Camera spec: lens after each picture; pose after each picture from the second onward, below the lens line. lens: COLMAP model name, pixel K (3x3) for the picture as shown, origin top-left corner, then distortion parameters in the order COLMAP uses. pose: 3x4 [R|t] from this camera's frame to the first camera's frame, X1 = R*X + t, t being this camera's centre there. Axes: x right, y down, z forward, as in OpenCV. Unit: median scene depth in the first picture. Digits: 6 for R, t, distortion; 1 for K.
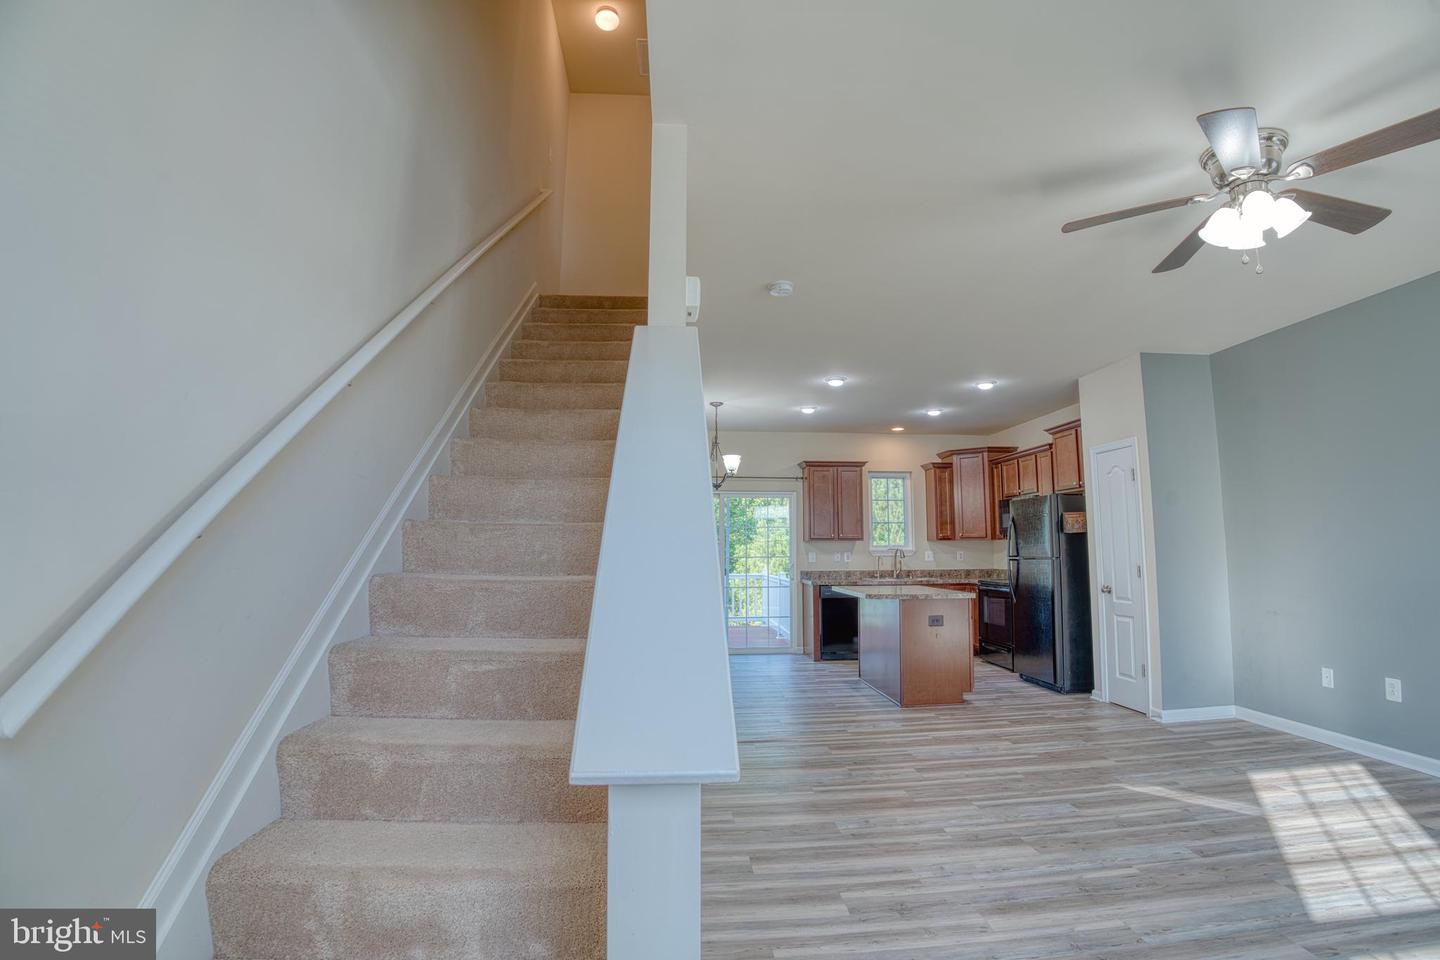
lens RADIAL K [[671.8, 0, 723.3], [0, 671.8, 486.6], [0, 0, 1]] dist [-0.085895, 0.012969]
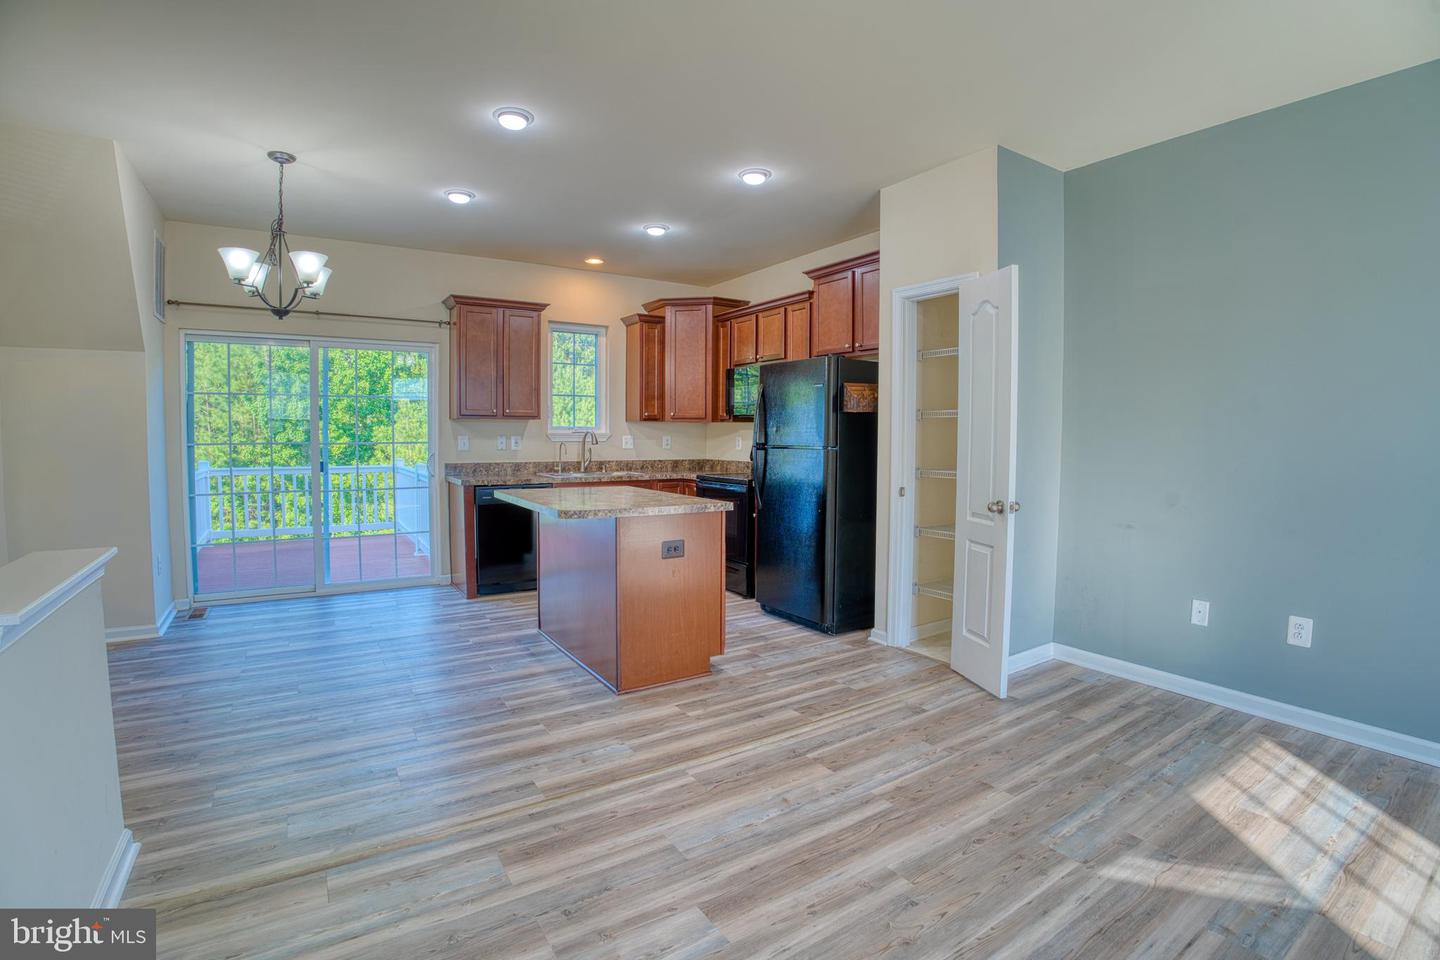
lens RADIAL K [[671.8, 0, 723.0], [0, 671.8, 469.2], [0, 0, 1]] dist [-0.085895, 0.012969]
pose [[0.877932, -0.016325, 0.478507, 0.072826], [-0.053630, 0.989776, 0.132165, 0.049786], [-0.475772, -0.141694, 0.868081, 0.500162]]
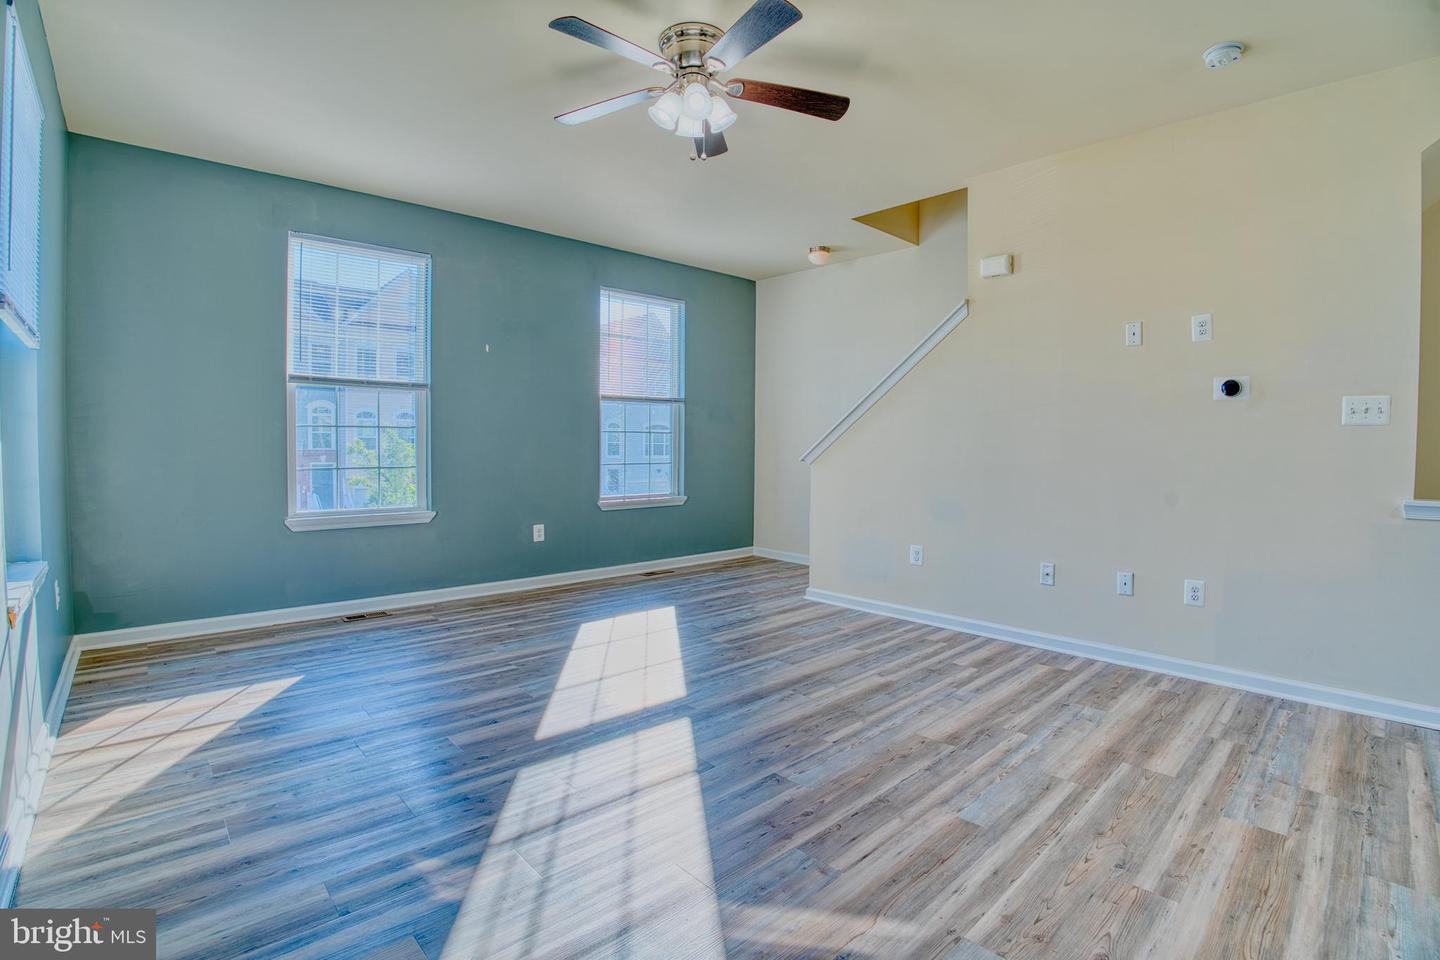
lens RADIAL K [[671.8, 0, 733.5], [0, 671.8, 476.3], [0, 0, 1]] dist [-0.085895, 0.012969]
pose [[-0.776382, 0.028336, -0.629626, 0.706631], [0.056353, 0.998109, -0.024567, 0.112354], [0.627739, -0.054555, -0.776510, 0.872176]]
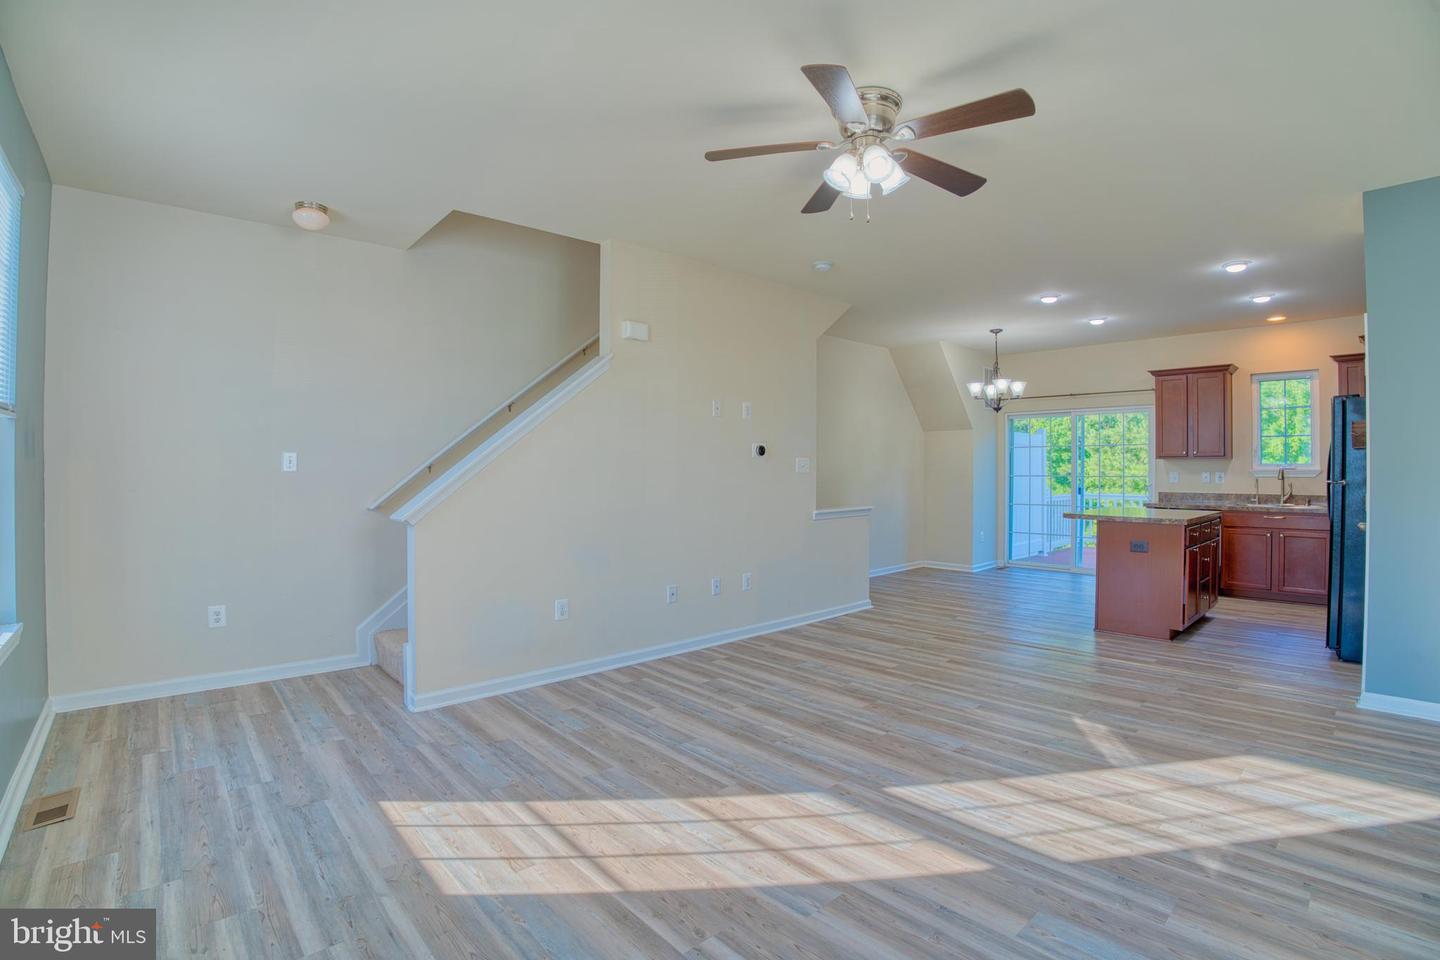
lens RADIAL K [[671.8, 0, 726.6], [0, 671.8, 471.8], [0, 0, 1]] dist [-0.085895, 0.012969]
pose [[0.619429, 0.008207, -0.785010, 0.740085], [0.069905, 0.995397, 0.065567, 0.000469], [0.781934, -0.095490, 0.616004, 0.013916]]
